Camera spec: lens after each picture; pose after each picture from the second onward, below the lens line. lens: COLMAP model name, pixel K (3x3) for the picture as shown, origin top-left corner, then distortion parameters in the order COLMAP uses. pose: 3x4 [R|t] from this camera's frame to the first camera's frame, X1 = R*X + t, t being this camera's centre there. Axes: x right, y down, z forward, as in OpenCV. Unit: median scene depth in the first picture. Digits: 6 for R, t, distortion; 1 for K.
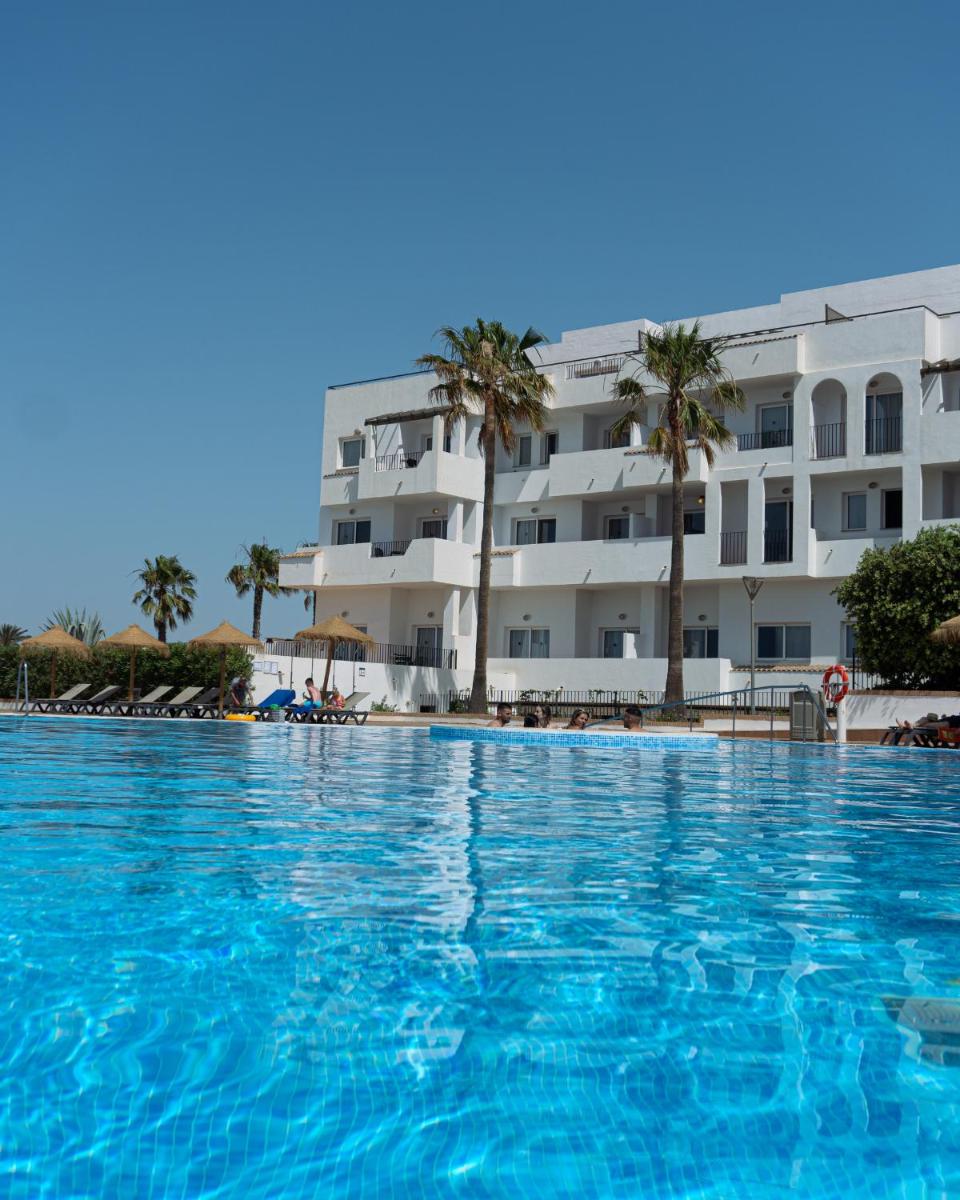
lens RADIAL K [[1417.9, 0, 480.4], [0, 1417.9, 587.6], [0, 0, 1]] dist [-0.014663, 0.000000]
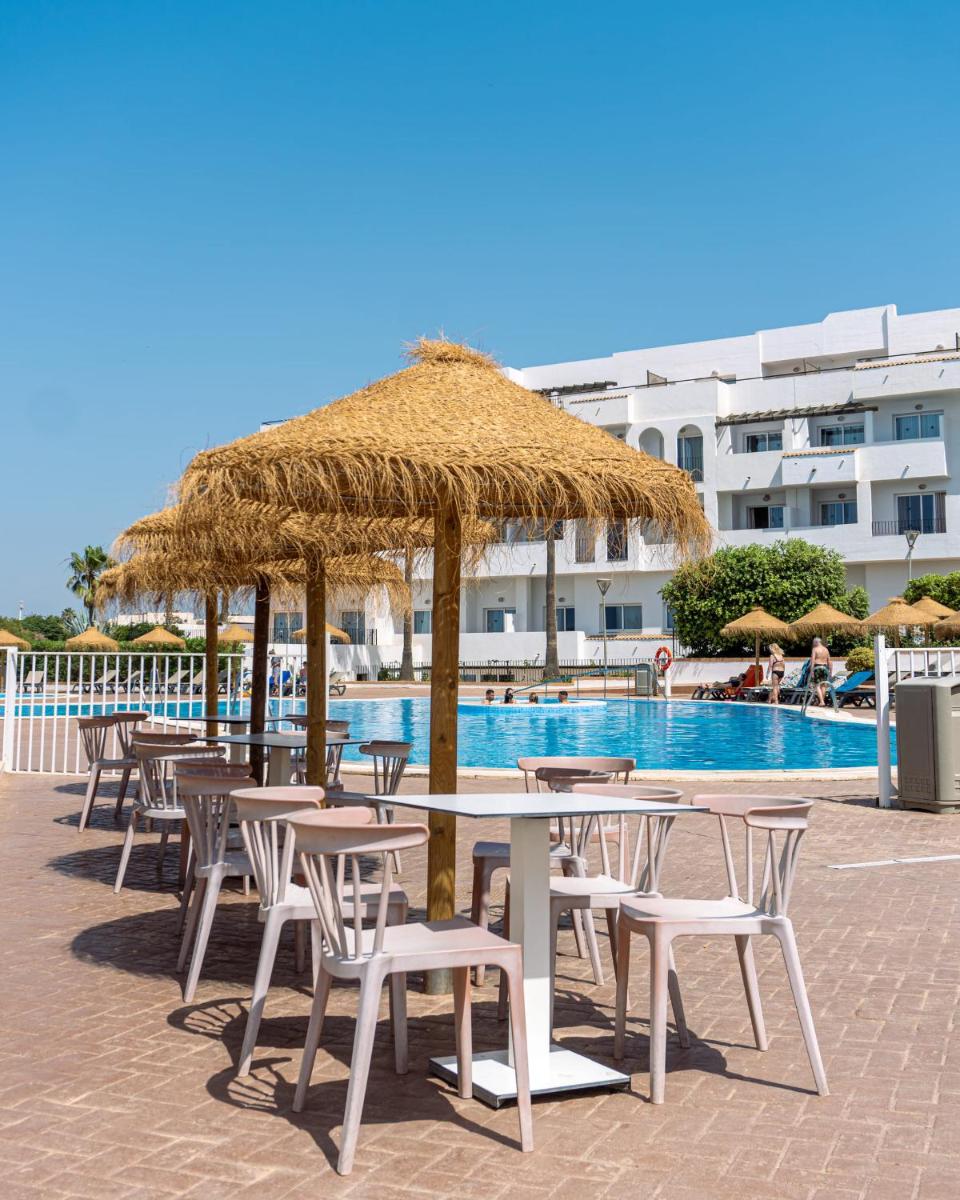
lens RADIAL K [[1417.9, 0, 480.9], [0, 1417.9, 601.5], [0, 0, 1]] dist [-0.014663, 0.000000]
pose [[0.991326, -0.036406, 0.126286, -0.096455], [0.029401, 0.997947, 0.056896, -0.060159], [-0.128098, -0.052690, 0.990361, -0.347388]]
